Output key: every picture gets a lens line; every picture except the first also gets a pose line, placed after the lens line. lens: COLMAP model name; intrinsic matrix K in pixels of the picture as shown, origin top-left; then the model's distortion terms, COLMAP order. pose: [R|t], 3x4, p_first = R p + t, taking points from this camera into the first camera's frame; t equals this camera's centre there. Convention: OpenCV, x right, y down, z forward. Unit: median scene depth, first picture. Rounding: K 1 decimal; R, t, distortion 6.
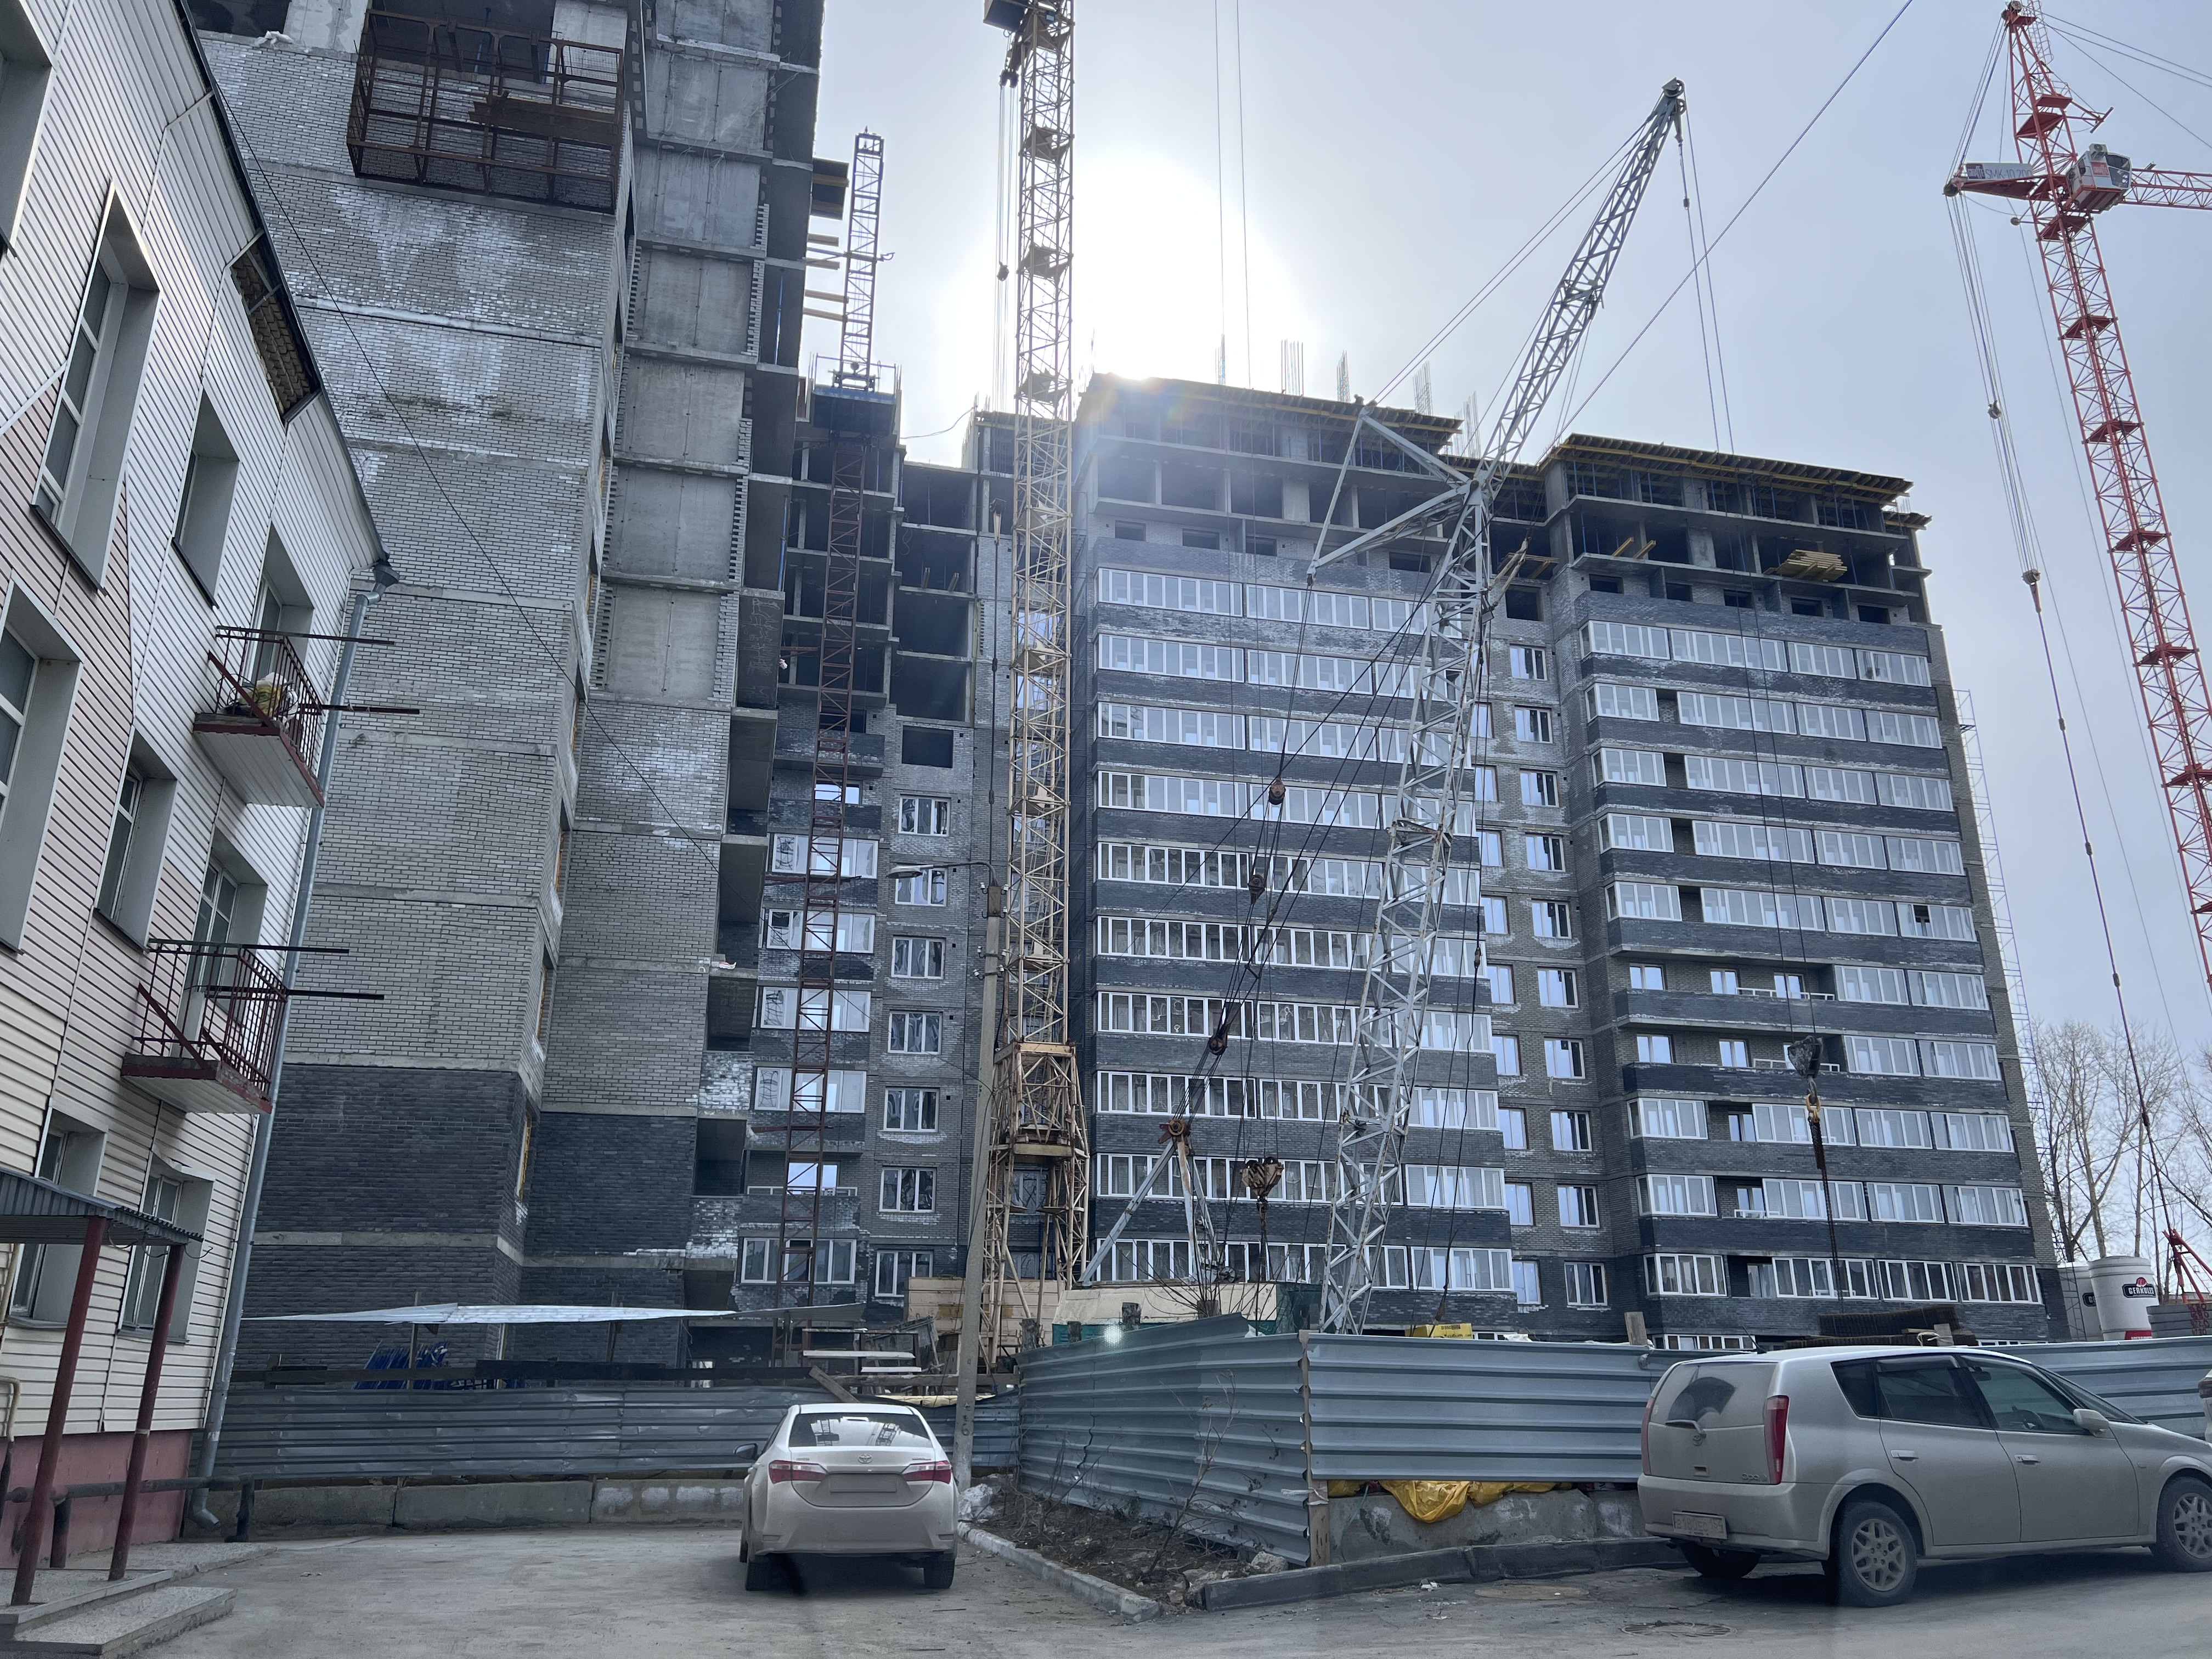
lens RADIAL K [[1659.4, 0, 1117.5], [0, 1659.4, 838.6], [0, 0, 1]] dist [0.086137, -0.104681]
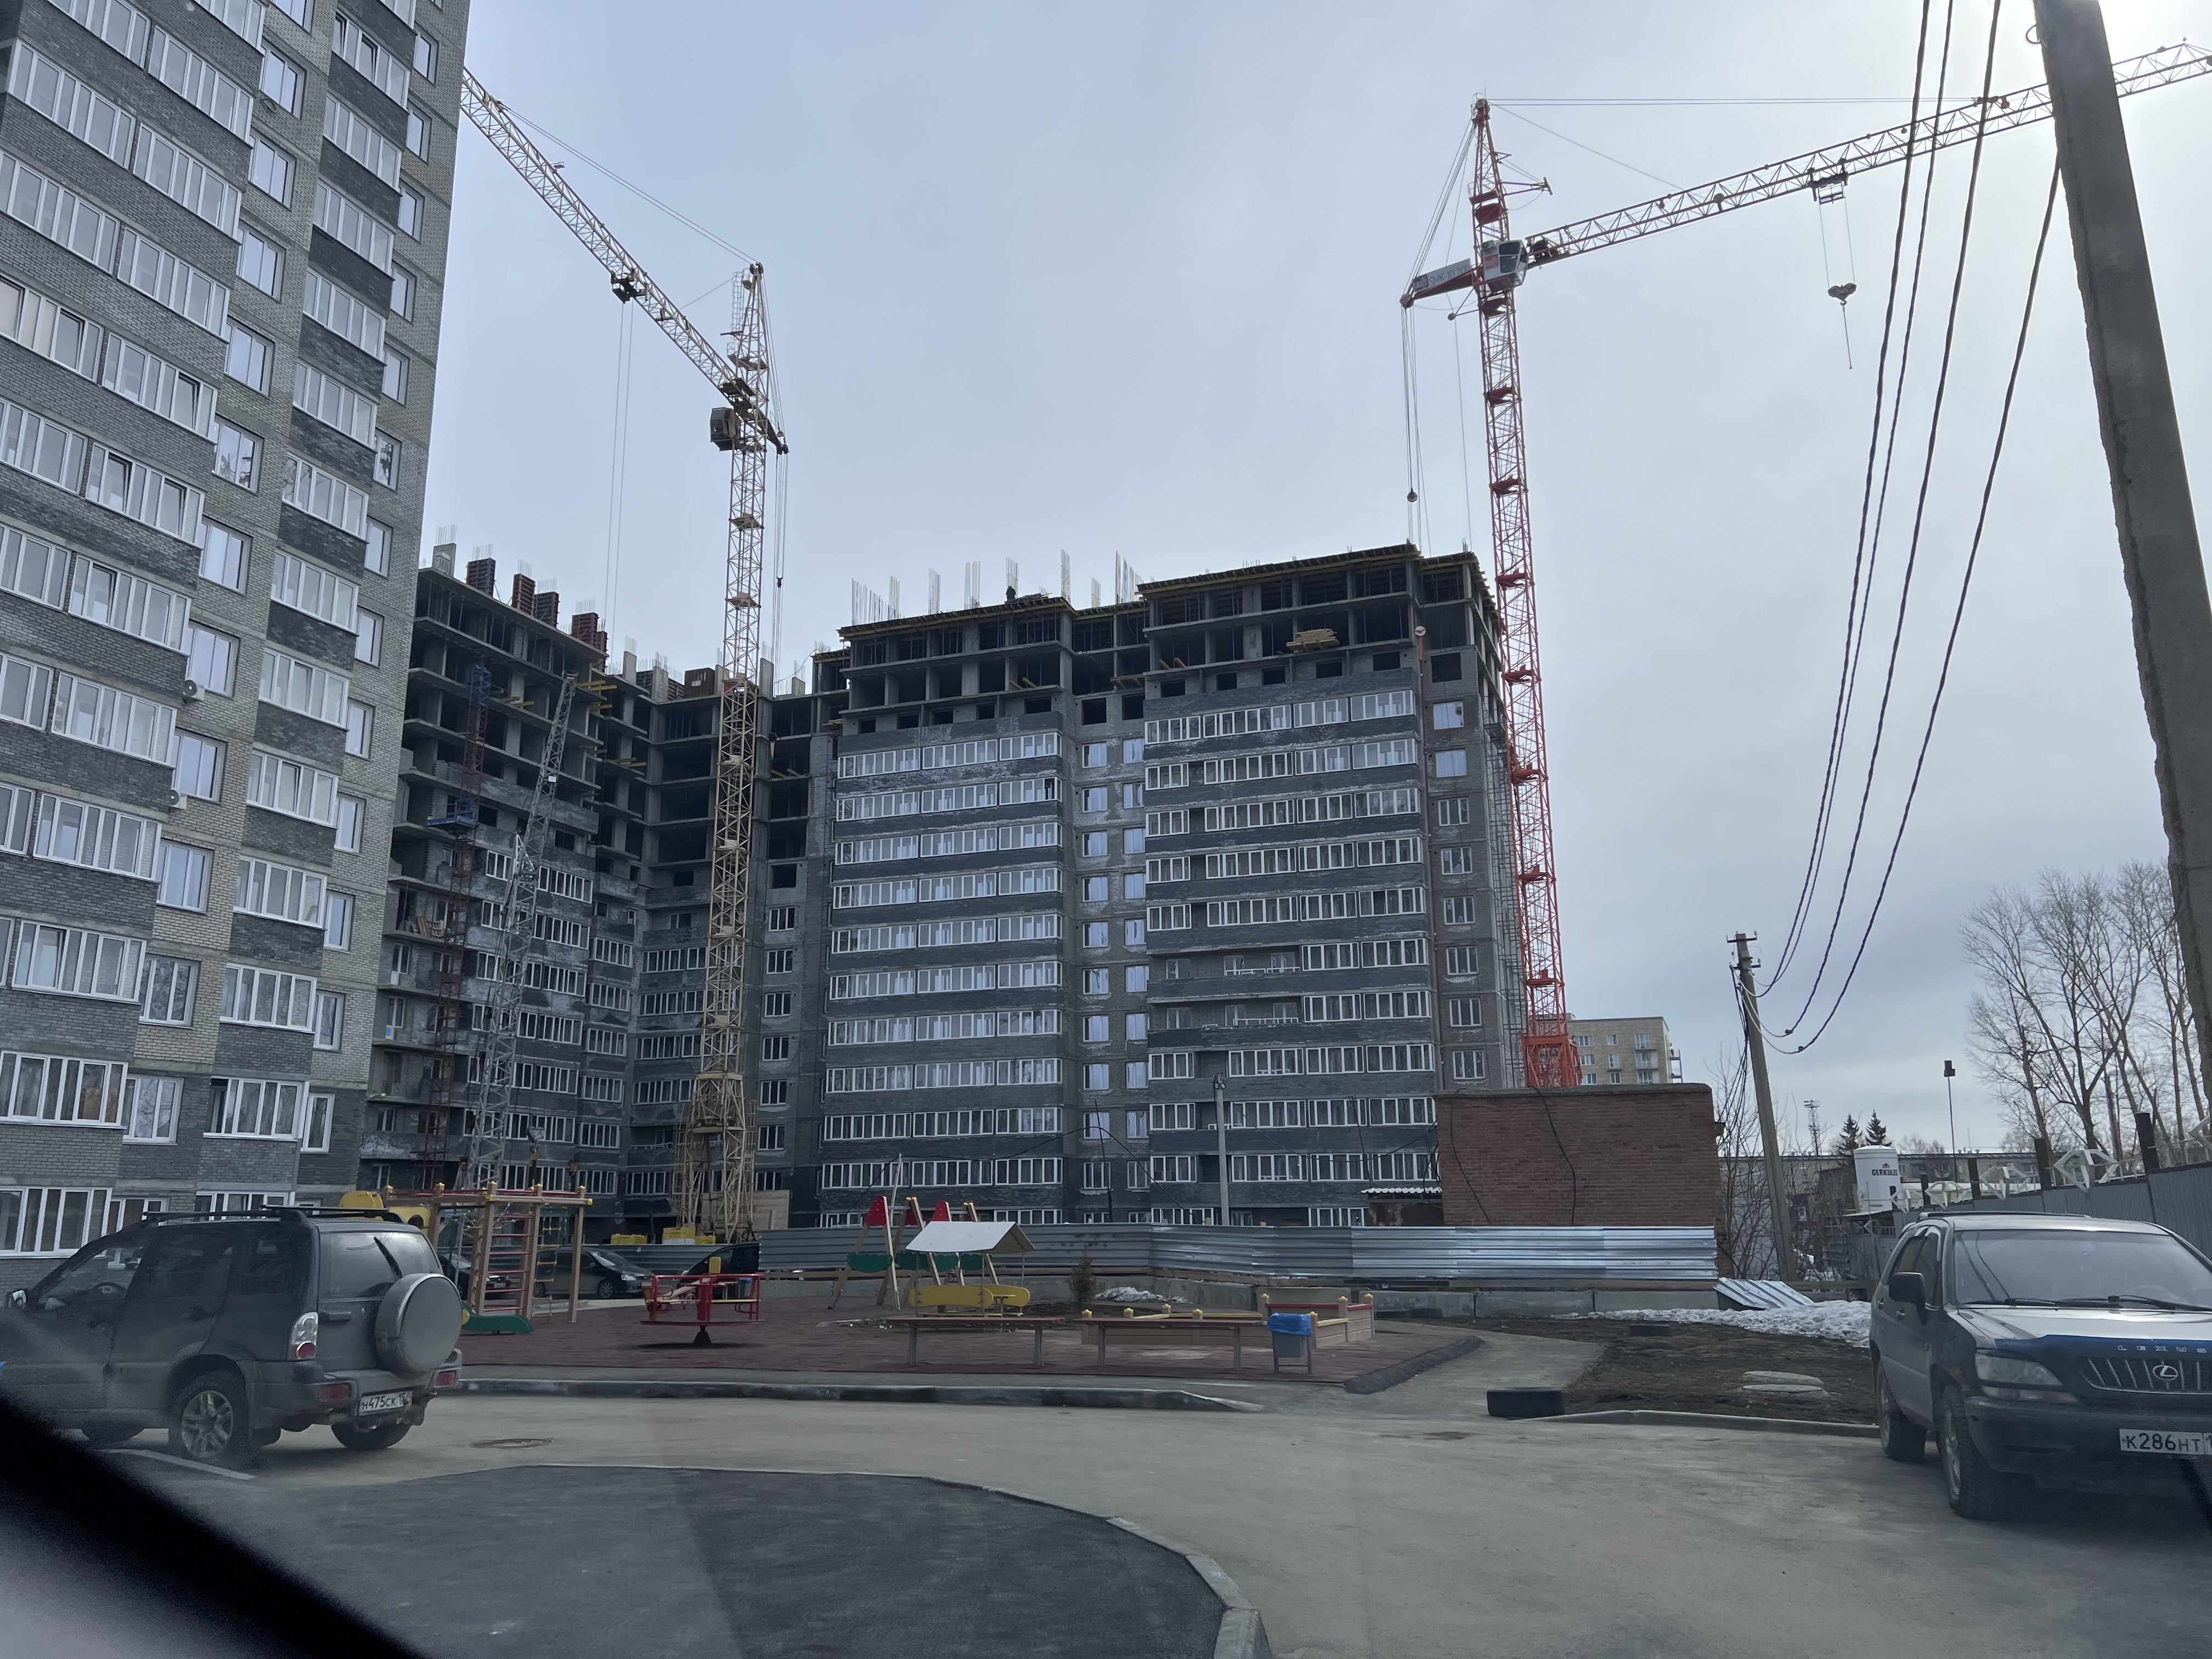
lens RADIAL K [[1659.4, 0, 1142.1], [0, 1659.4, 819.6], [0, 0, 1]] dist [0.086137, -0.104681]
pose [[0.839076, -0.137514, -0.526347, 1.120836], [0.185183, 0.981943, 0.038666, -0.112780], [0.511526, -0.129914, 0.849390, -0.255437]]
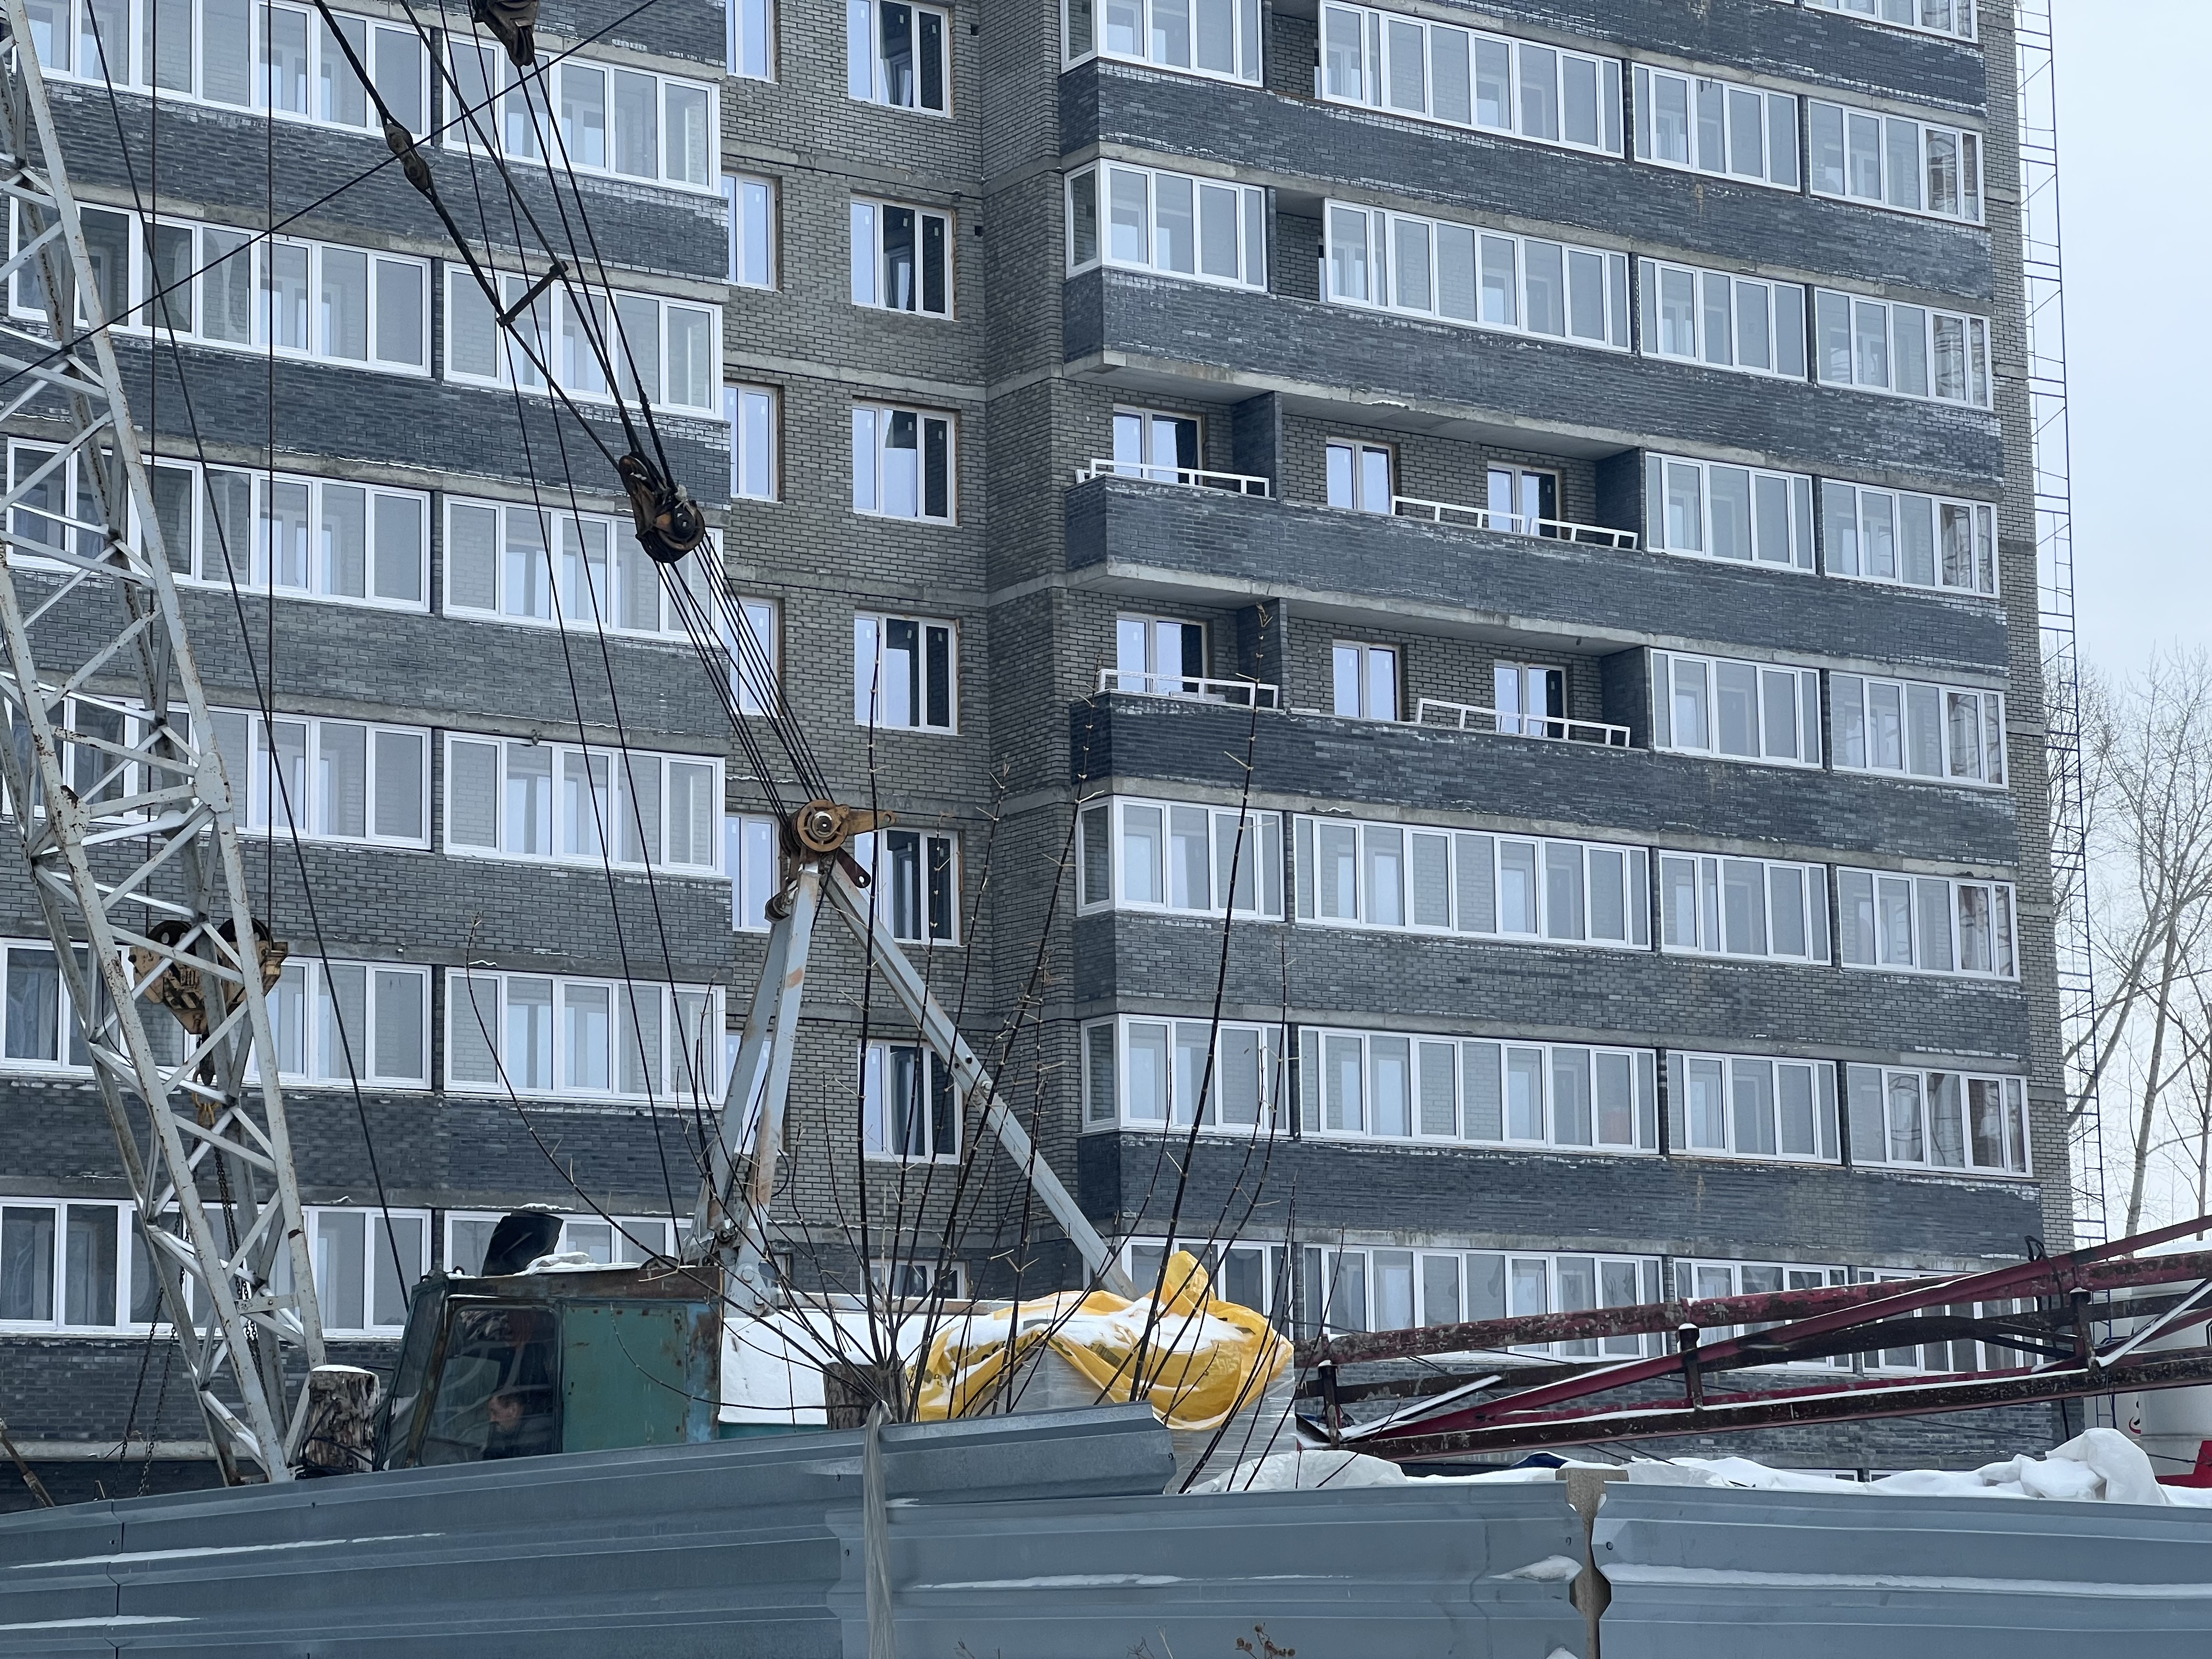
lens RADIAL K [[4959.5, 0, 1102.3], [0, 4959.5, 835.0], [0, 0, 1]] dist [0.201346, 0.000000]
pose [[0.935440, 0.042650, 0.350904, -0.047150], [-0.098717, 0.984718, 0.143473, 0.016481], [-0.339422, -0.168850, 0.925355, 0.057350]]
